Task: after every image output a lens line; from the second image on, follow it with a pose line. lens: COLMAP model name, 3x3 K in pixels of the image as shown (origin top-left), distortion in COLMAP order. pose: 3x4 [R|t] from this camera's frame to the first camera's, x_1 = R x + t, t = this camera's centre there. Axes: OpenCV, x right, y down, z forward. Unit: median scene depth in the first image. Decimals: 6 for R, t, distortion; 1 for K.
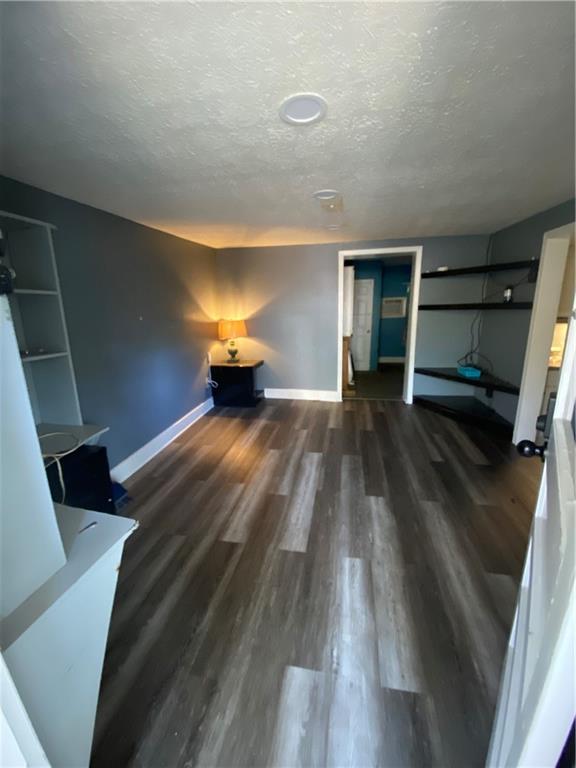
lens RADIAL K [[317.3, 0, 286.8], [0, 317.3, 383.2], [0, 0, 1]] dist [0.012271, -0.013301]
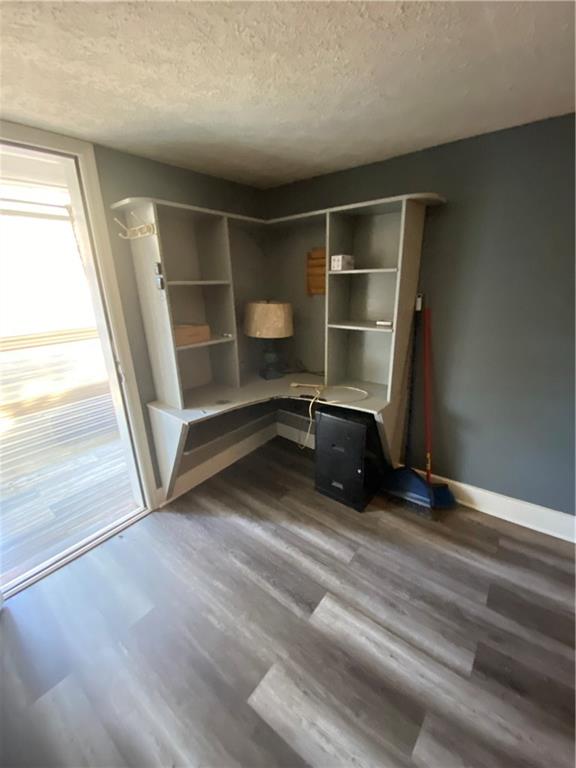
lens RADIAL K [[317.3, 0, 288.3], [0, 317.3, 382.7], [0, 0, 1]] dist [0.012271, -0.013301]
pose [[-0.456001, 0.323778, -0.828994, 0.332329], [-0.163777, 0.885039, 0.435755, -0.316065], [0.874780, 0.334475, -0.350551, 1.056428]]
